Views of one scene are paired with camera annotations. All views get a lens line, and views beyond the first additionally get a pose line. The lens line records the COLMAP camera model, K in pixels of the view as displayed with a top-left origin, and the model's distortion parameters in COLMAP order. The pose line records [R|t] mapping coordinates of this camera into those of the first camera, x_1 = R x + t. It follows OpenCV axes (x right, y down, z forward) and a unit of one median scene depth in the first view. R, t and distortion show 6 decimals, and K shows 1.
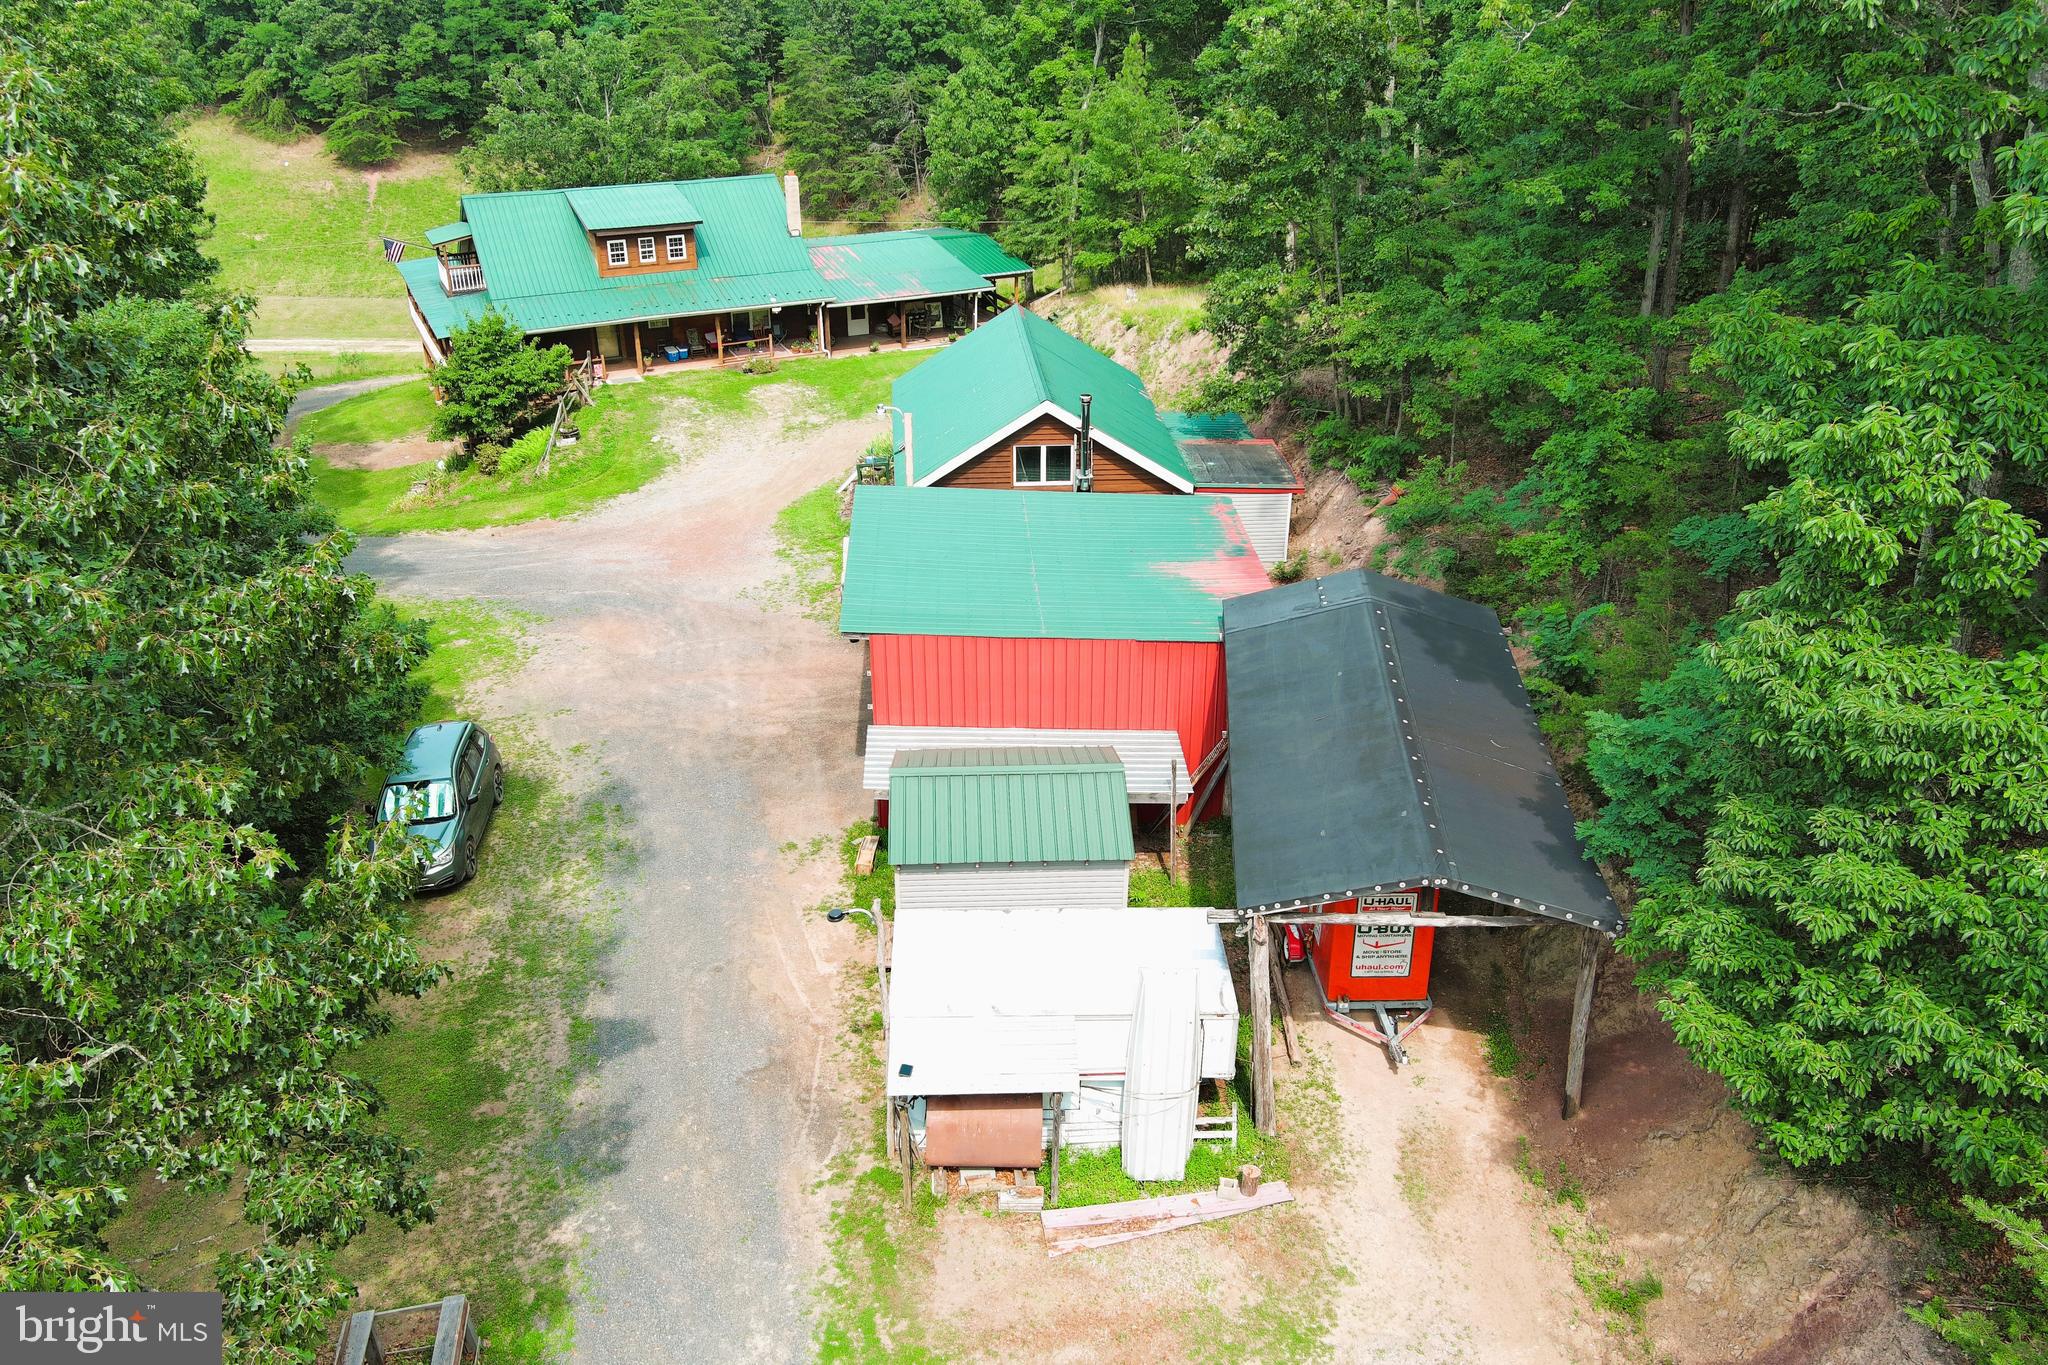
lens RADIAL K [[1585.6, 0, 1020.8], [0, 1585.6, 687.5], [0, 0, 1]] dist [0.023805, -0.016121]
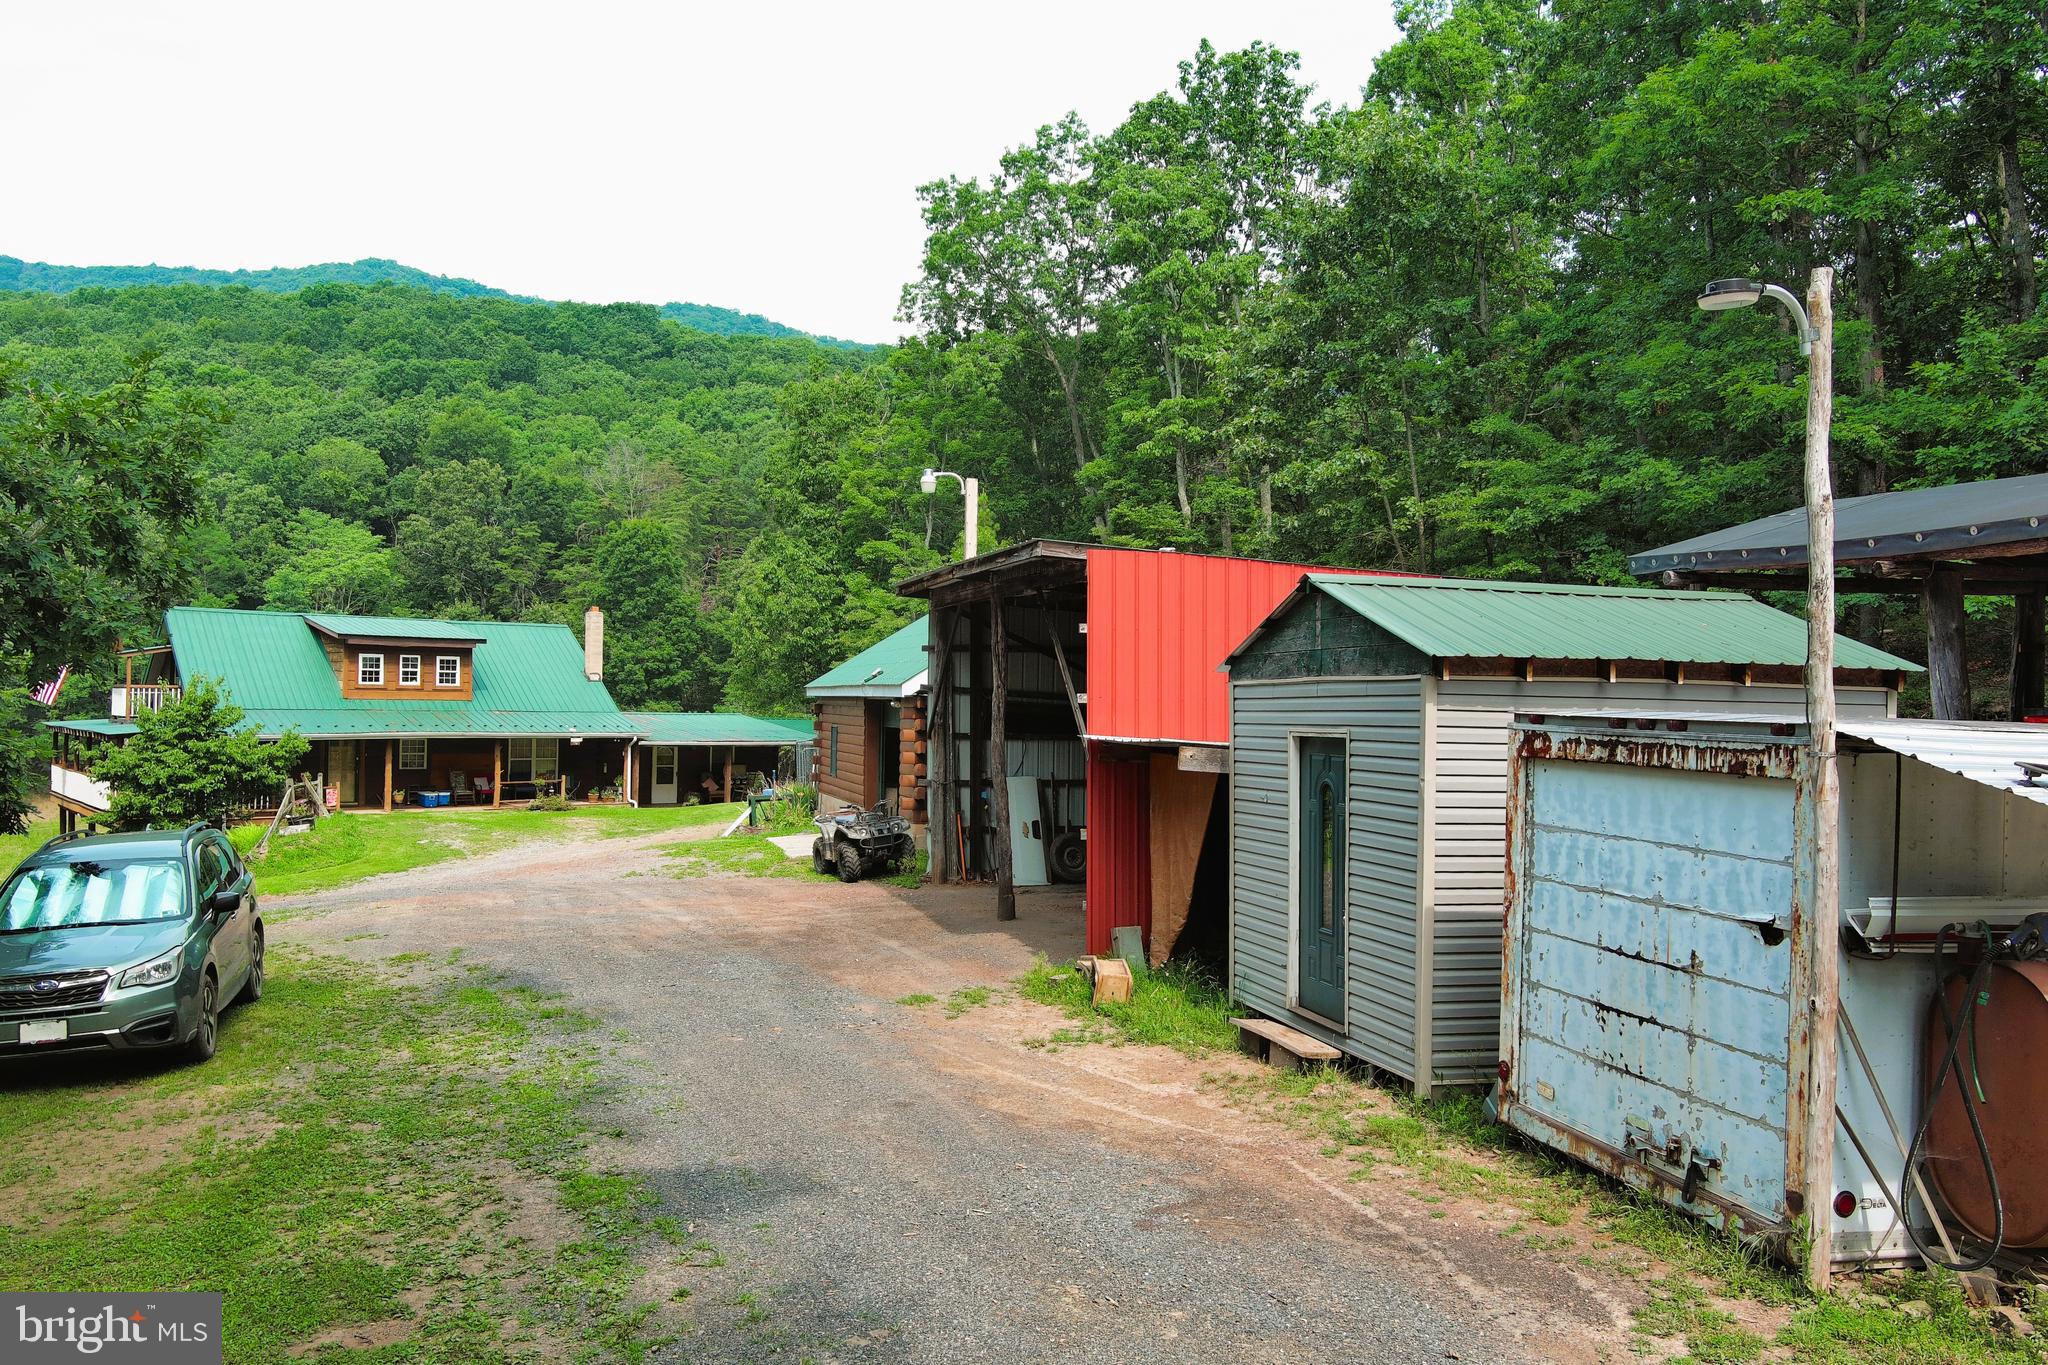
lens RADIAL K [[1585.6, 0, 1019.7], [0, 1585.6, 679.8], [0, 0, 1]] dist [0.023805, -0.016121]
pose [[0.976817, 0.019375, 0.213199, -0.207654], [0.082213, 0.885578, -0.457156, 0.223382], [-0.197662, 0.464086, 0.863455, 0.500267]]
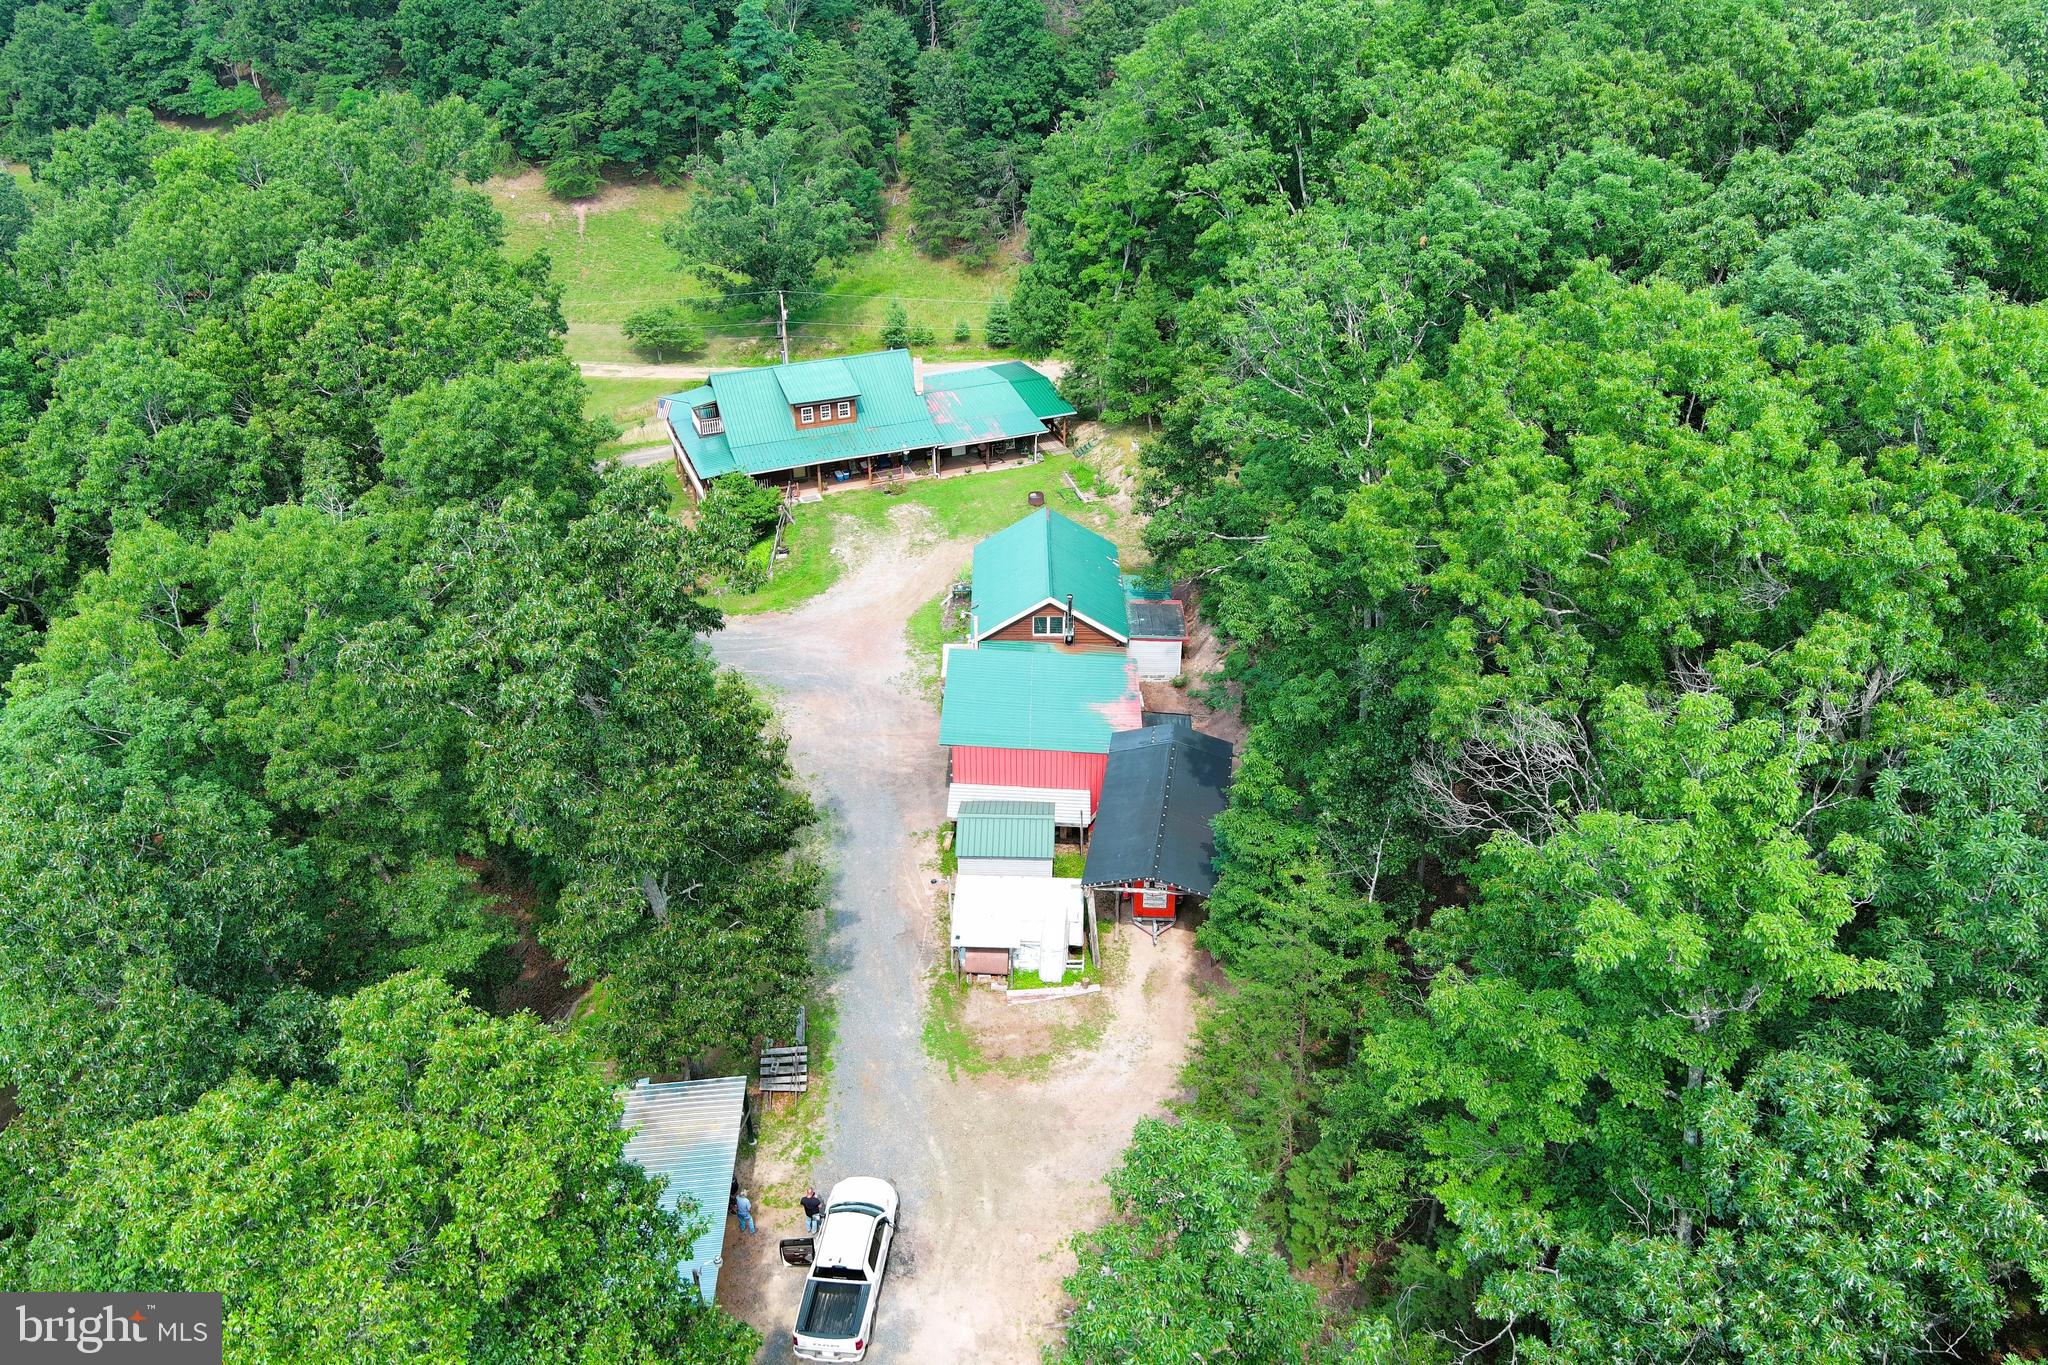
lens RADIAL K [[1585.6, 0, 1018.4], [0, 1585.6, 695.8], [0, 0, 1]] dist [0.023805, -0.016121]
pose [[0.997333, 0.036756, -0.063056, 0.123541], [-0.031011, 0.995479, 0.089779, -0.276246], [0.066071, -0.087584, 0.993964, -1.095970]]
